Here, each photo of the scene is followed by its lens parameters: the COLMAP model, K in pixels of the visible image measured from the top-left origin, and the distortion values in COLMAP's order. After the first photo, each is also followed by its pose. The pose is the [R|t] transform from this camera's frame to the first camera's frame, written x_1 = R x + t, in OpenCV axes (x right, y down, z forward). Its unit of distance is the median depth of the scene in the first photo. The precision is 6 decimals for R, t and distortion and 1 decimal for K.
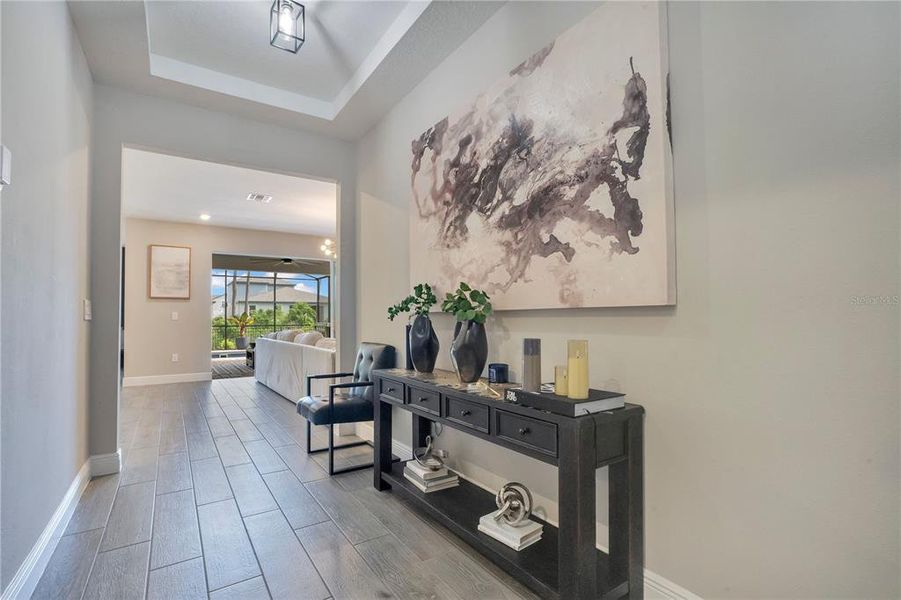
lens RADIAL K [[439.3, 0, 450.5], [0, 439.3, 300.0], [0, 0, 1]] dist [-0.030707, 0.001468]
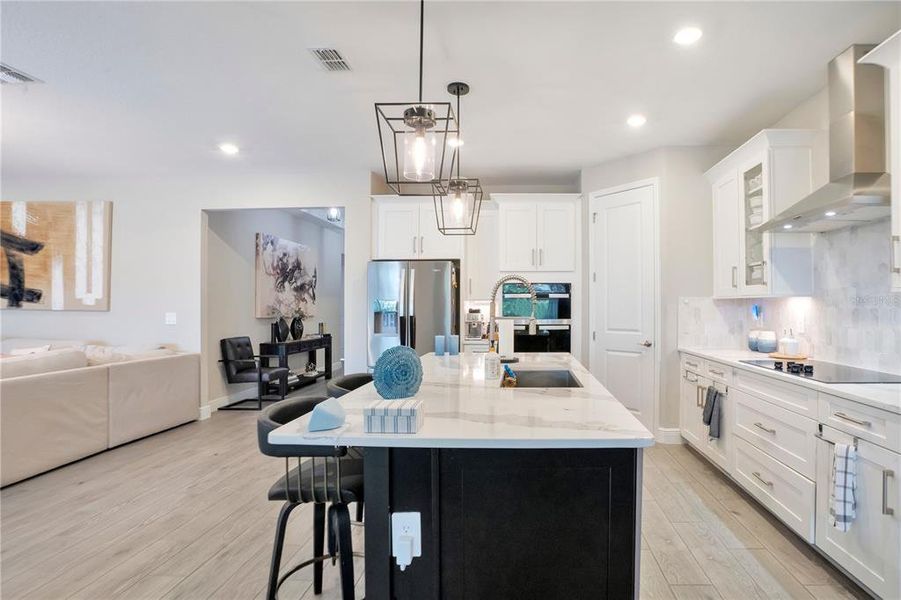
lens RADIAL K [[459.4, 0, 512.4], [0, 459.4, 303.0], [0, 0, 1]] dist [-0.006419, -0.000485]
pose [[-0.836899, 0.011117, 0.547245, -2.579351], [-0.017023, 0.998781, -0.046323, 0.045556], [-0.547093, -0.048084, -0.835690, 2.475146]]
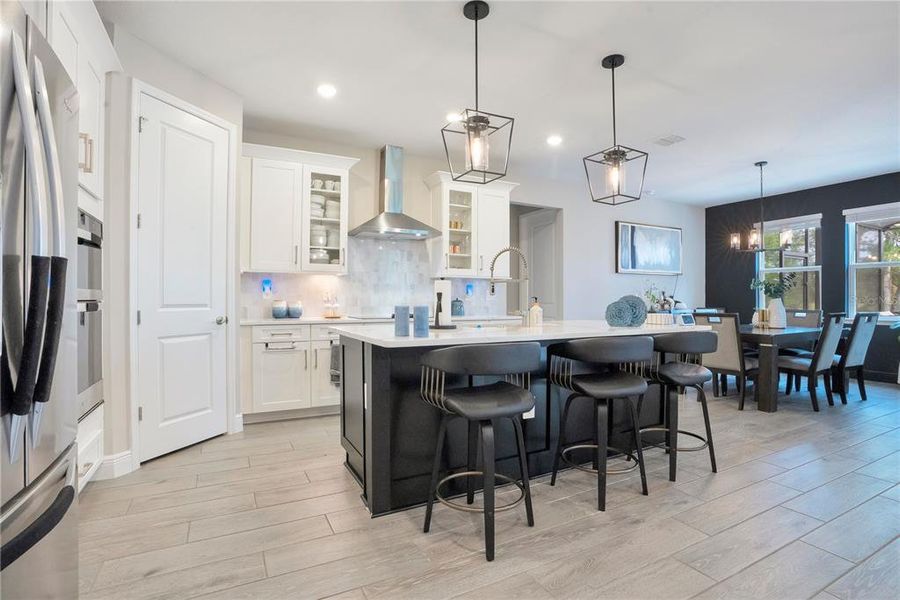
lens RADIAL K [[431.9, 0, 450.0], [0, 431.9, 300.0], [0, 0, 1]] dist [-0.052343, 0.000172]
pose [[-0.072778, 0.005467, -0.997333, -0.888800], [0.040682, 0.999169, 0.002508, 0.070948], [0.996518, -0.040391, -0.072940, 1.585641]]
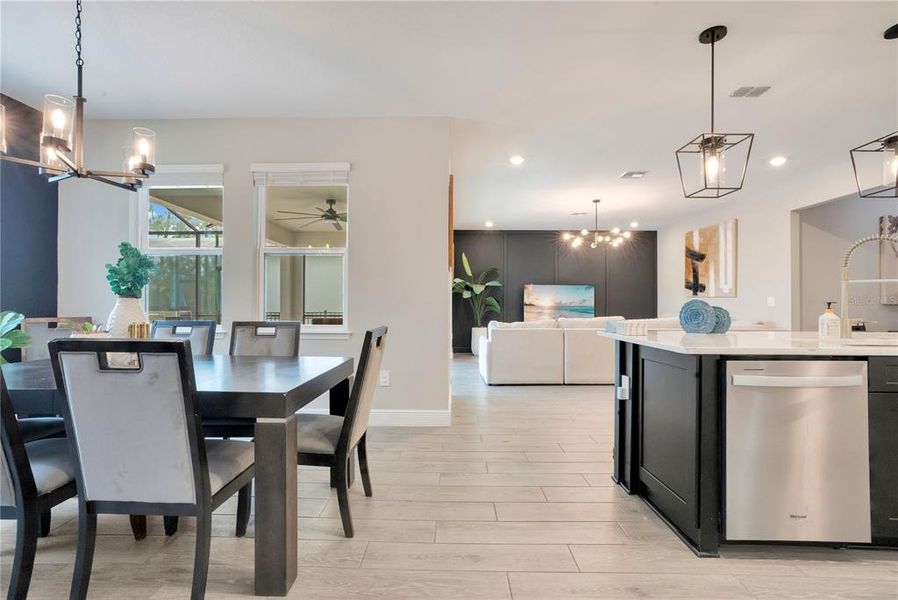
lens RADIAL K [[447.7, 0, 449.0], [0, 447.7, 300.0], [0, 0, 1]] dist [0.000528, 0.016853]
pose [[0.504065, 0.018359, 0.863471, -3.262498], [-0.043325, 0.999053, 0.004050, 0.100847], [-0.862578, -0.039451, 0.504383, 1.920179]]
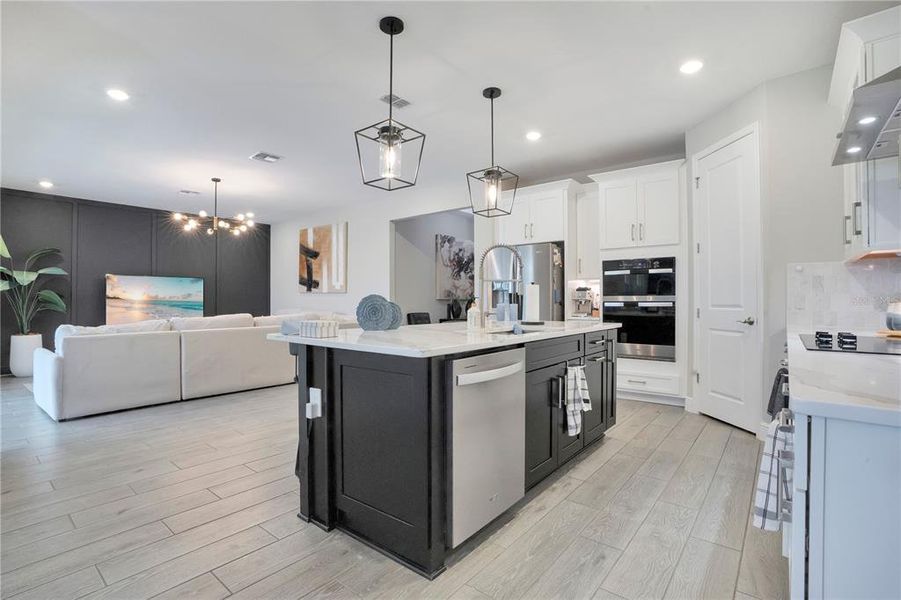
lens RADIAL K [[439.3, 0, 450.5], [0, 439.3, 300.0], [0, 0, 1]] dist [-0.030707, 0.001468]
pose [[-0.341621, 0.009480, 0.939790, -3.024751], [-0.035652, 0.999099, -0.023038, 0.107367], [-0.939161, -0.041375, -0.340976, 2.130741]]
